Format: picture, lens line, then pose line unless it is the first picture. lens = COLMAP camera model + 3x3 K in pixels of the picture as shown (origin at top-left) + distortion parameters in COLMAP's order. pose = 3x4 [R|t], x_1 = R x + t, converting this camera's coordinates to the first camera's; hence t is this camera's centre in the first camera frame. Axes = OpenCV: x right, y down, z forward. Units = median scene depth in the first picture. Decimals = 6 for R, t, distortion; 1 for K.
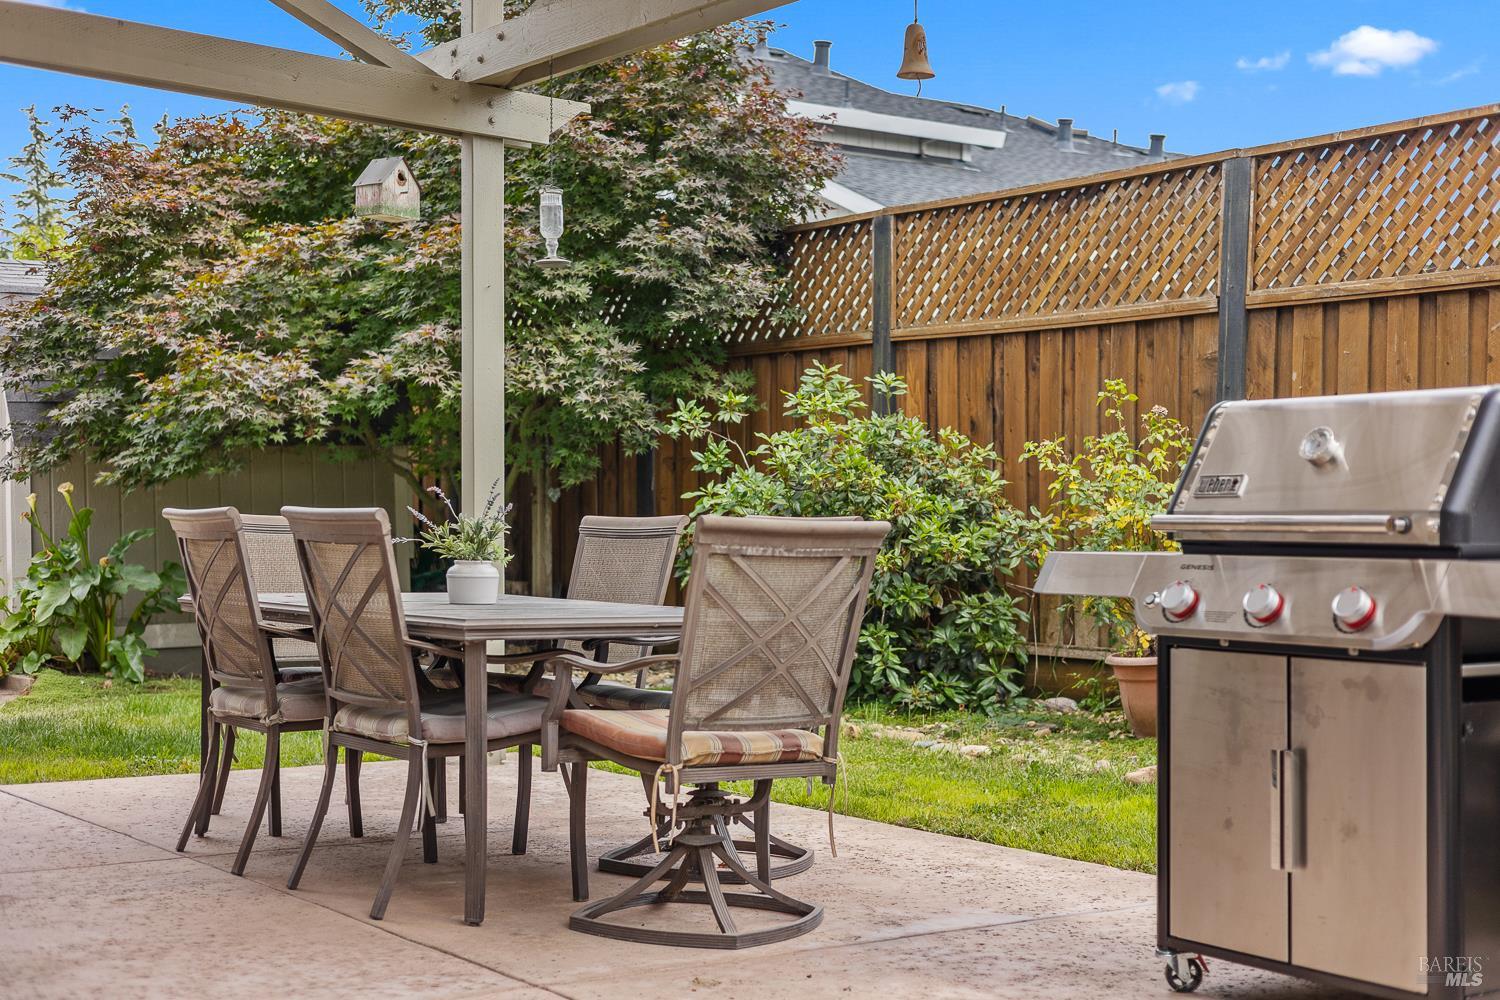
lens RADIAL K [[2106.1, 0, 742.3], [0, 2106.1, 510.1], [0, 0, 1]] dist [0.000789, 0.000000]
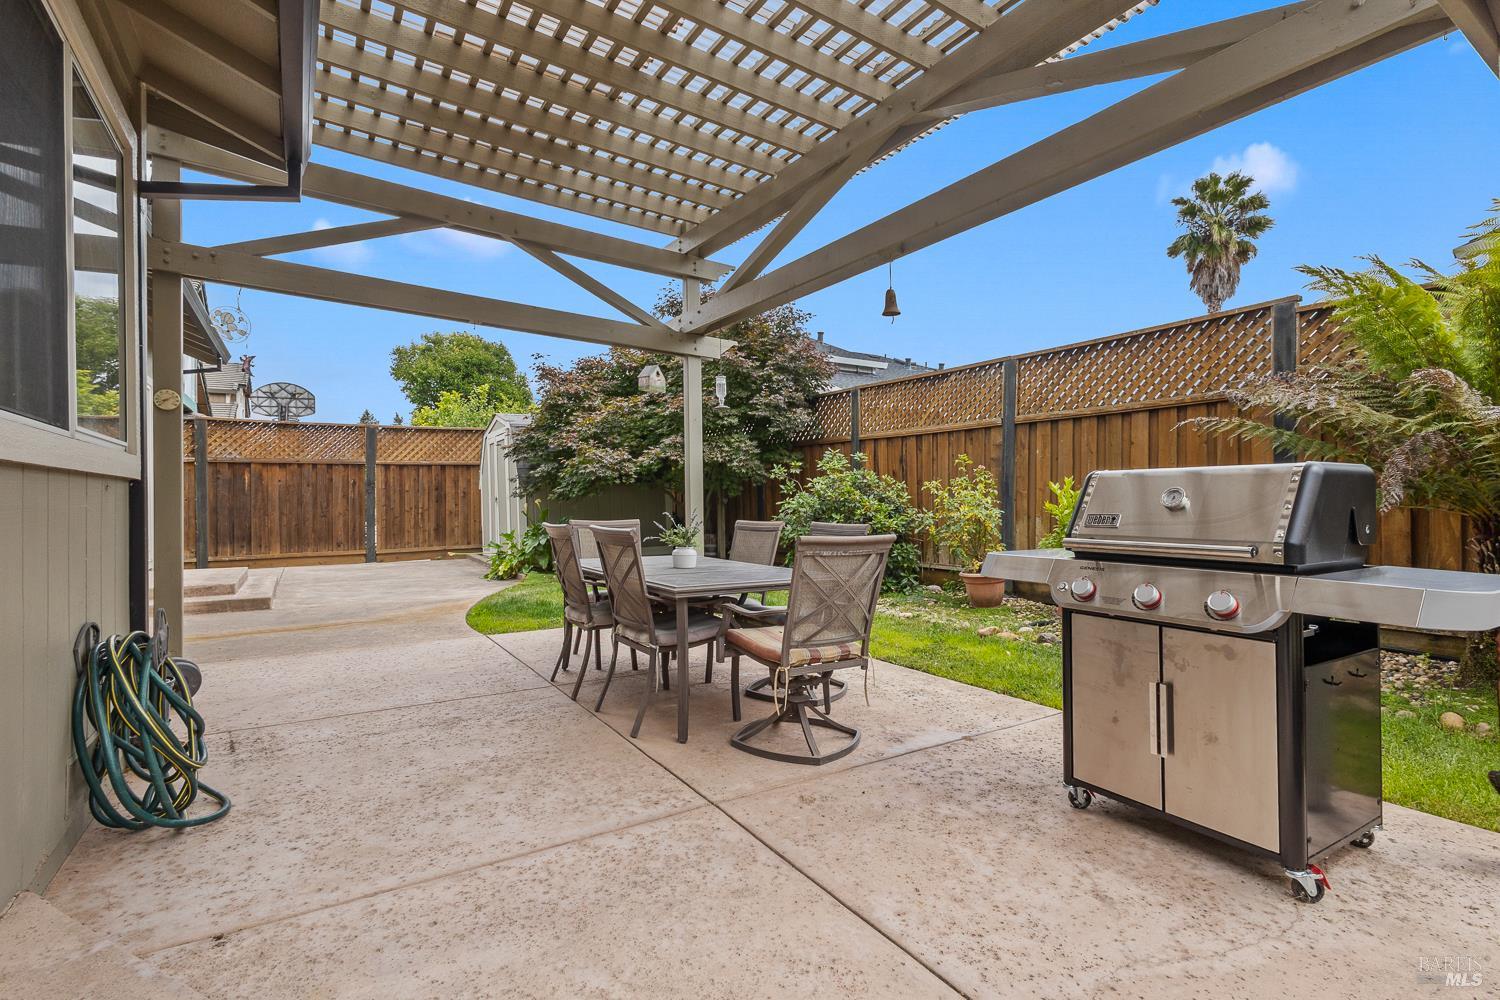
lens RADIAL K [[684.9, 0, 761.6], [0, 684.9, 498.8], [0, 0, 1]] dist [0.007497, -0.001744]
pose [[0.999119, -0.012403, -0.040091, -0.016221], [0.012601, 0.999910, 0.004706, -0.019246], [0.040029, -0.005207, 0.999185, 0.230709]]
